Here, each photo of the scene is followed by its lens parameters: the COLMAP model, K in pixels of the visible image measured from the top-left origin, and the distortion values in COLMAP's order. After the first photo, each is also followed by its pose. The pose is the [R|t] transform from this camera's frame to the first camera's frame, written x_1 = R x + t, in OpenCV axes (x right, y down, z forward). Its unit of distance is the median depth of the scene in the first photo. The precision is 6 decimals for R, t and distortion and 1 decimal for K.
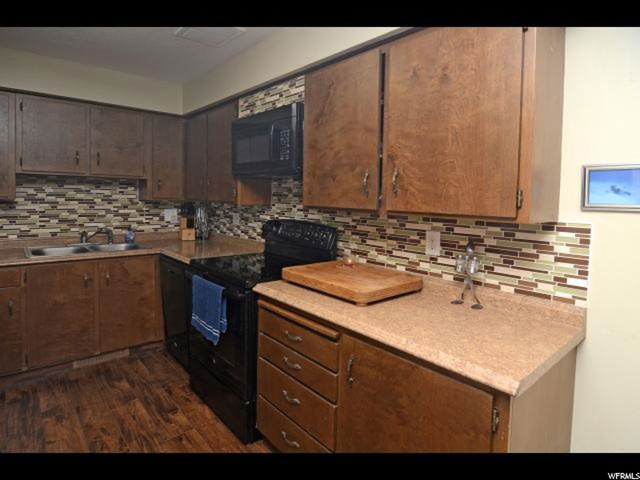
lens RADIAL K [[367.1, 0, 329.6], [0, 367.1, 222.5], [0, 0, 1]] dist [-0.013876, -0.001071]
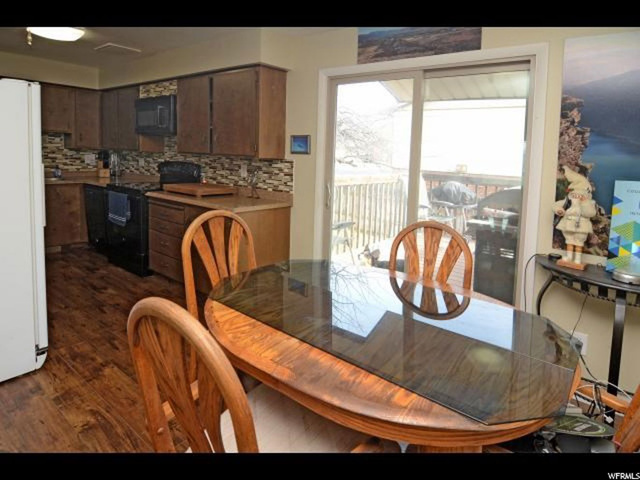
lens RADIAL K [[346.2, 0, 343.2], [0, 346.2, 184.4], [0, 0, 1]] dist [-0.002554, -0.000688]
pose [[0.970118, -0.005034, 0.242582, 0.247927], [-0.000337, 0.999756, 0.022097, 0.062919], [-0.242634, -0.021518, 0.969879, -0.697667]]
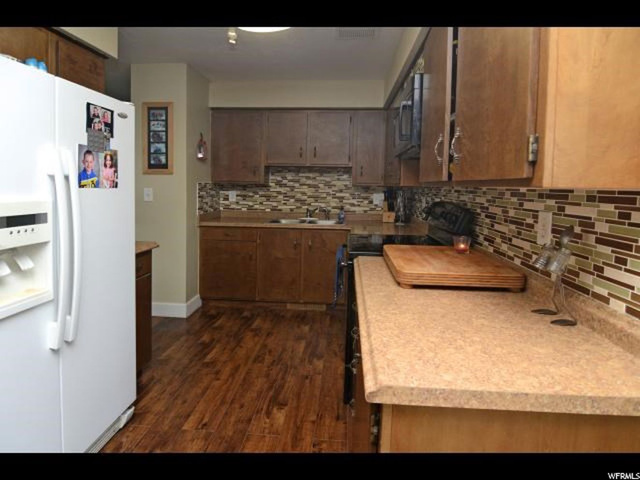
lens RADIAL K [[367.1, 0, 329.6], [0, 367.1, 222.5], [0, 0, 1]] dist [-0.013876, -0.001071]
pose [[0.705751, 0.058623, -0.706031, 0.345492], [-0.050722, 0.998194, 0.032180, 0.030293], [0.706642, 0.013100, 0.707450, 0.141652]]
